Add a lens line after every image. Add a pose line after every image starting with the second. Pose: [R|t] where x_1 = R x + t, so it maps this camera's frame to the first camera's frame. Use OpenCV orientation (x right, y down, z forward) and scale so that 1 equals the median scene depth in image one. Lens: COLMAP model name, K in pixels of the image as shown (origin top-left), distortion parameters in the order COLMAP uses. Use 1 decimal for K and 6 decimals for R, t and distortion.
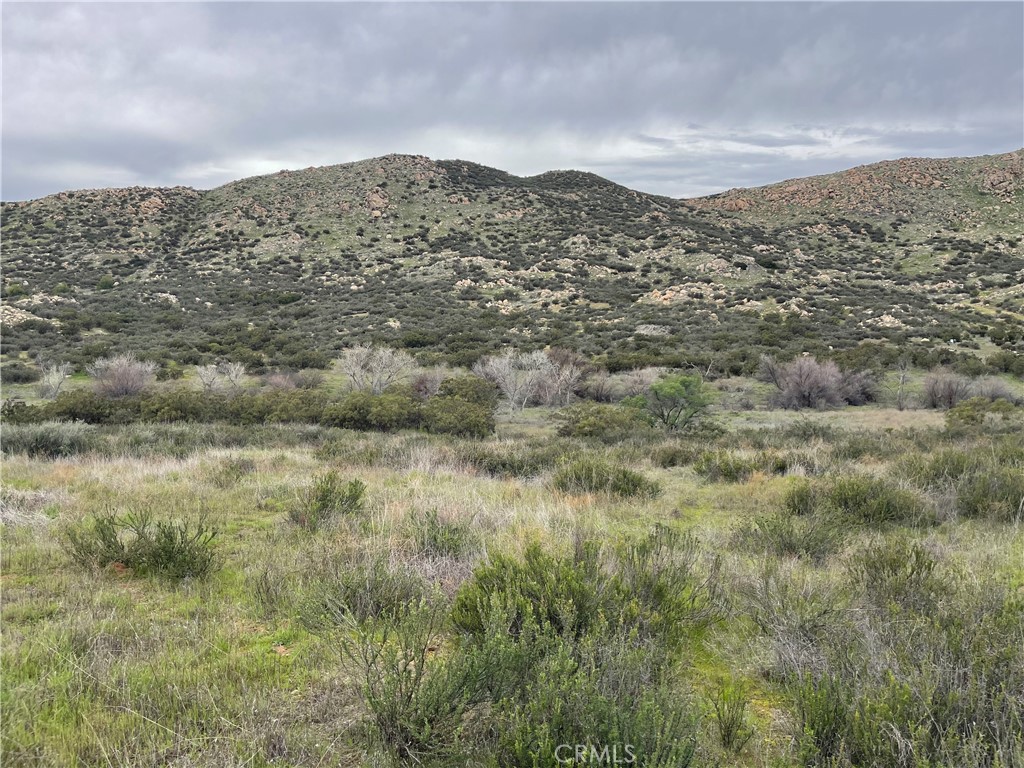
lens RADIAL K [[782.9, 0, 506.0], [0, 782.9, 383.8], [0, 0, 1]] dist [0.064251, -0.084768]
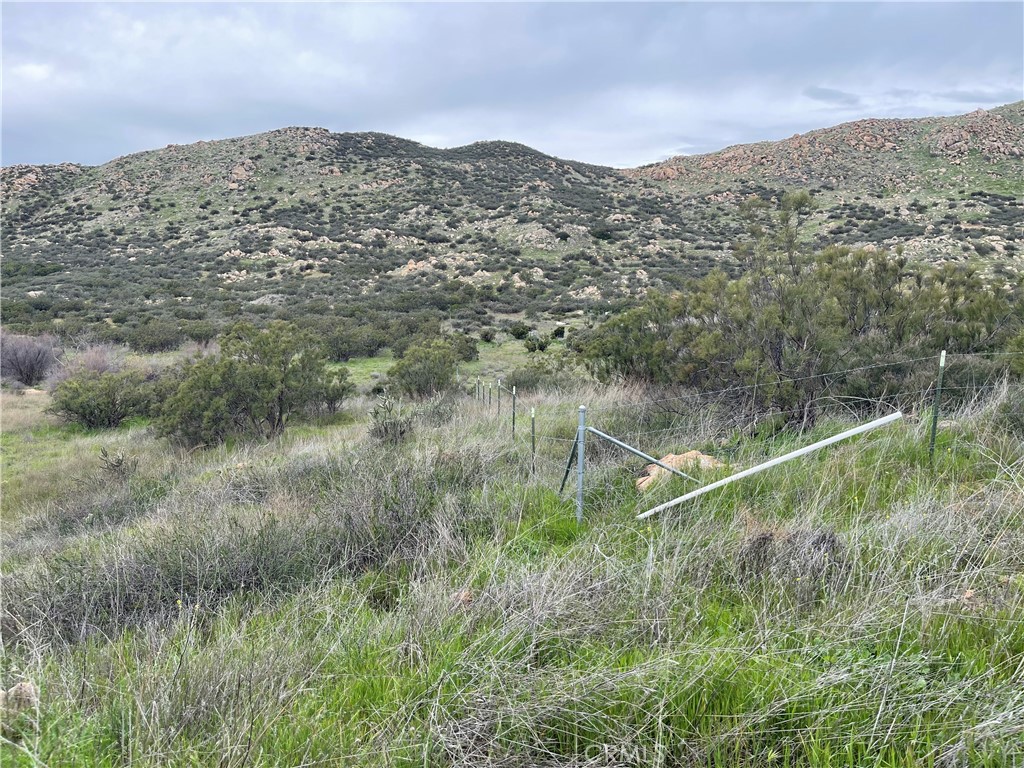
lens RADIAL K [[782.8, 0, 509.3], [0, 782.8, 383.4], [0, 0, 1]] dist [0.064991, -0.086235]
pose [[0.993335, 0.012369, -0.114598, 0.292703], [-0.009709, 0.999671, 0.023738, 0.002926], [0.114854, -0.022467, 0.993128, 0.056227]]
